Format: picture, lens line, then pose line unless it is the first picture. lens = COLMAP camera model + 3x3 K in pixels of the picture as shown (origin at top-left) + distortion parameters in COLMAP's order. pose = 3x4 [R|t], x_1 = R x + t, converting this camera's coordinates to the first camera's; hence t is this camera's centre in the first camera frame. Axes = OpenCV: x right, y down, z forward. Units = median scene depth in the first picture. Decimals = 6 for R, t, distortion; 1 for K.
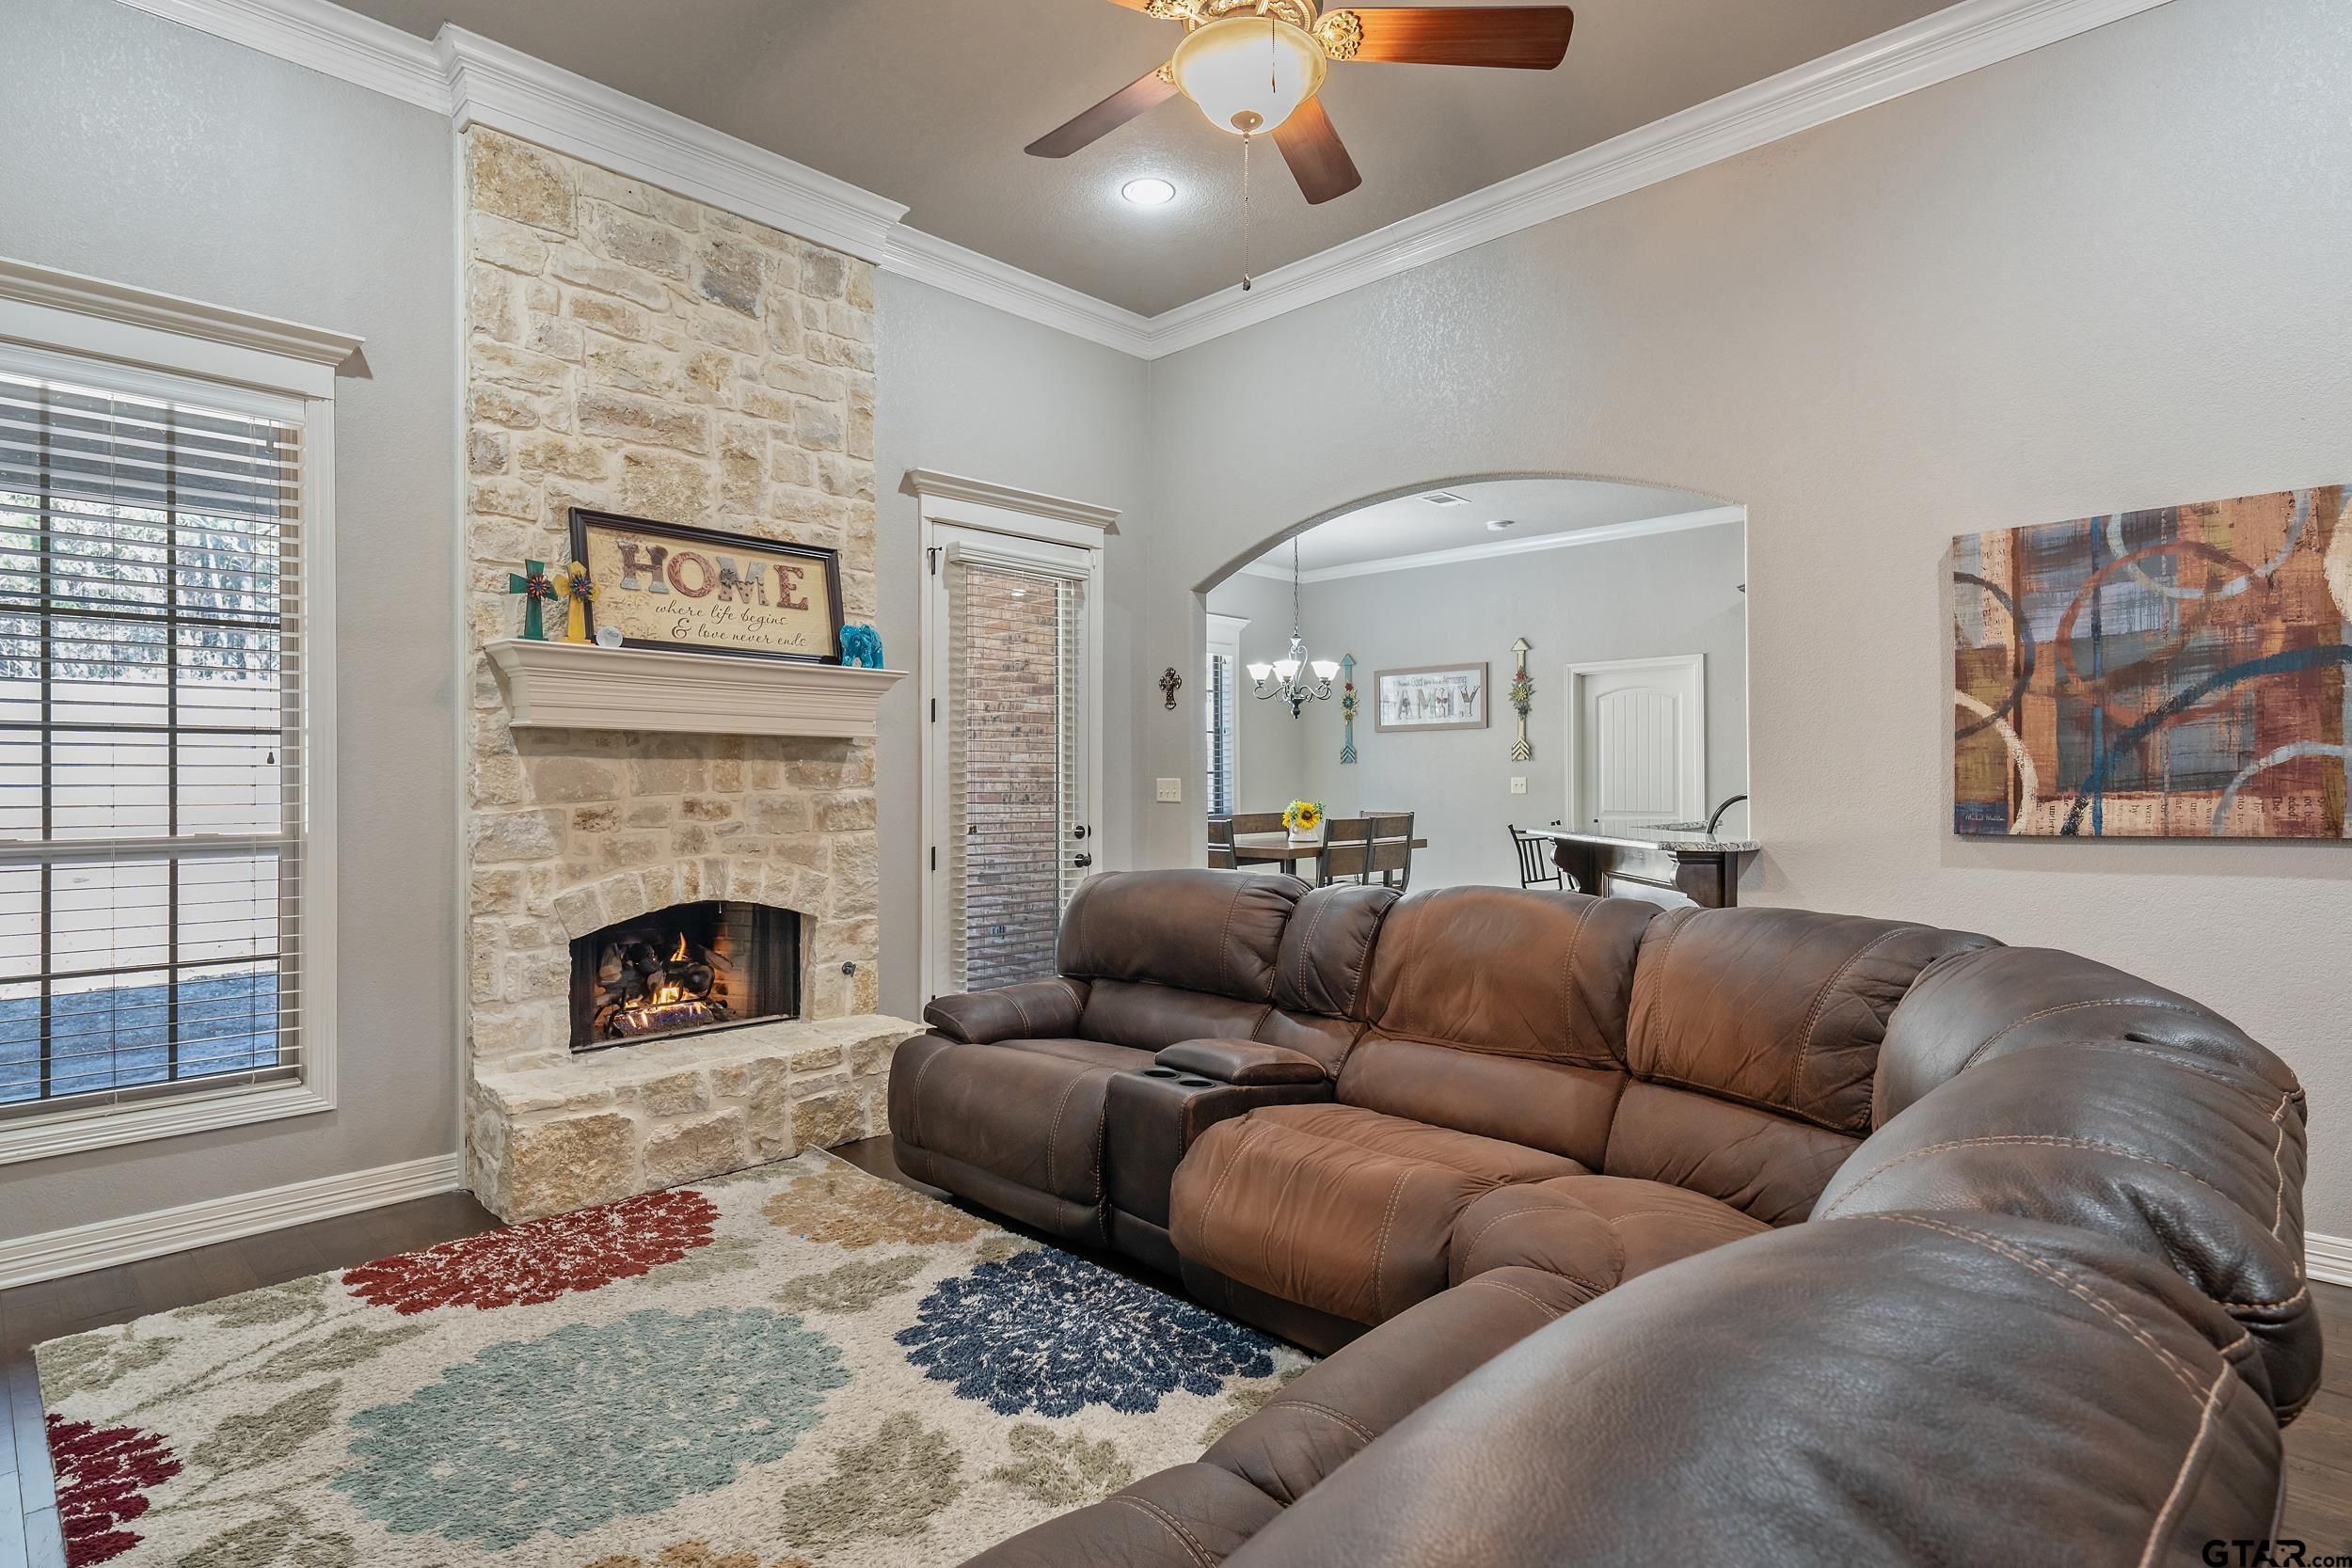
lens RADIAL K [[1172.9, 0, 1184.6], [0, 1172.9, 783.4], [0, 0, 1]] dist [0.000958, 0.000337]
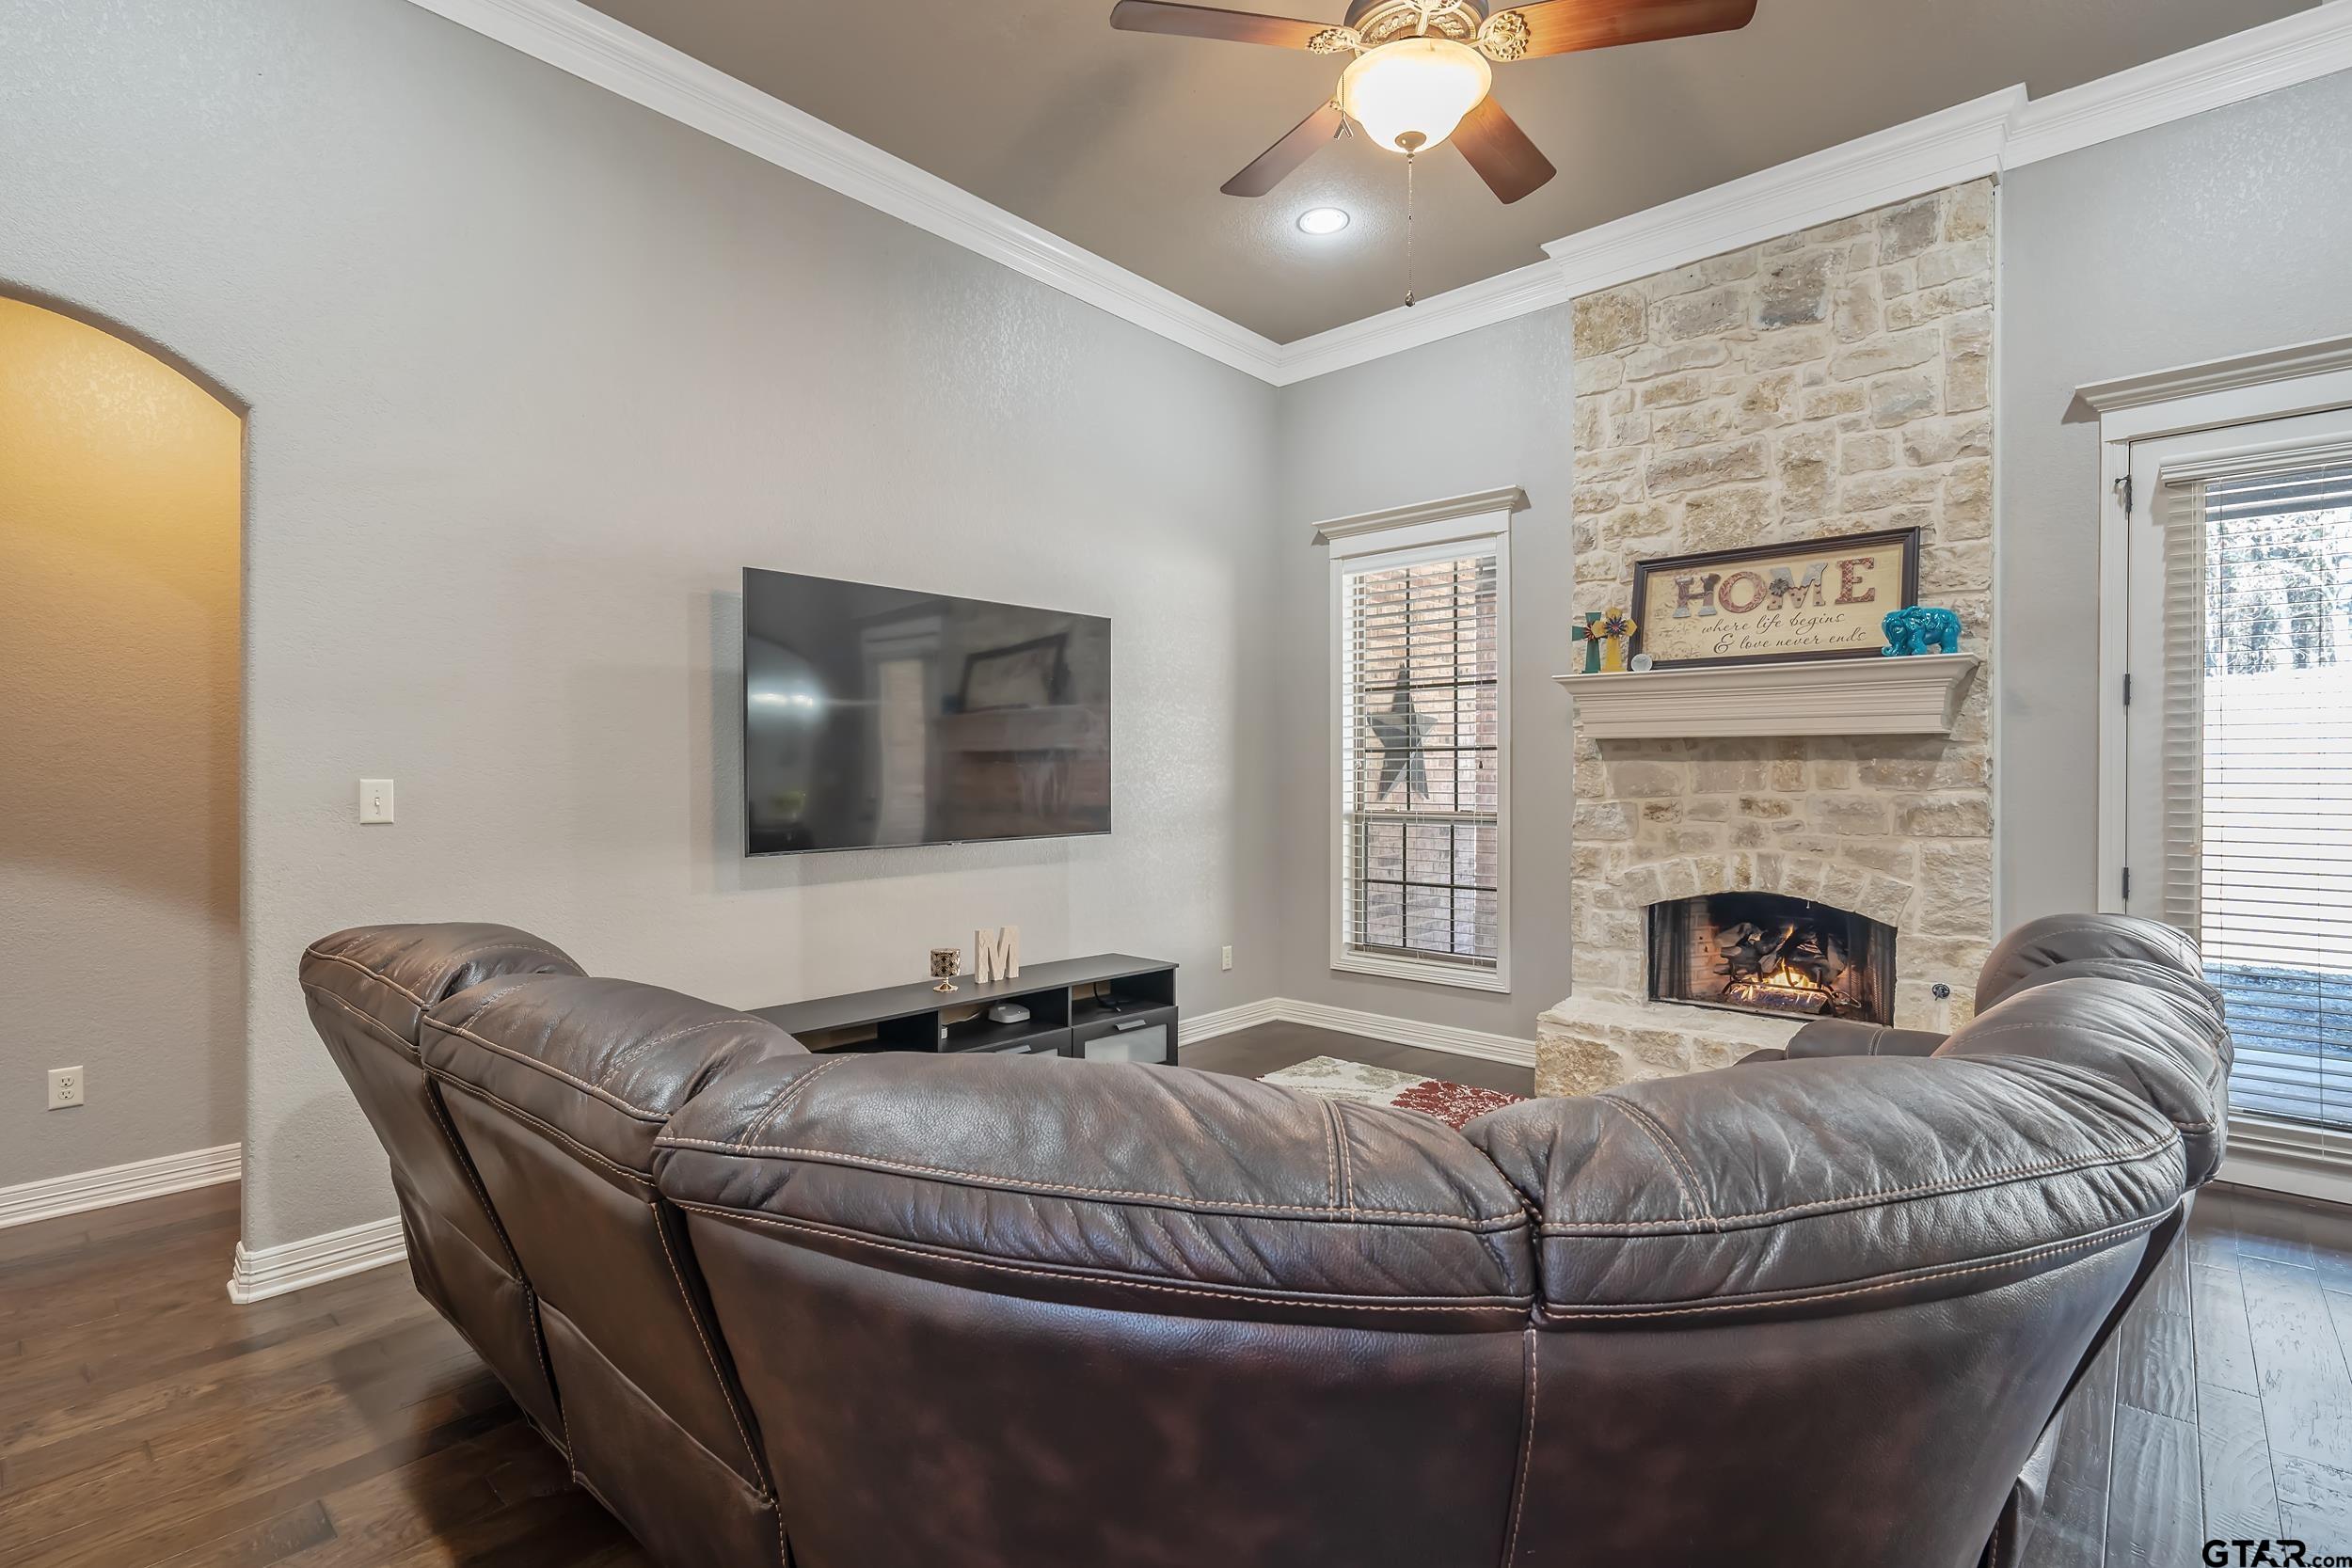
lens RADIAL K [[1130.4, 0, 1190.2], [0, 1130.4, 785.0], [0, 0, 1]] dist [-0.001106, -0.000106]
pose [[0.036637, 0.010747, -0.999271, 0.618557], [-0.001622, 0.999941, 0.010694, -0.008358], [0.999327, 0.001229, 0.036652, 0.447053]]
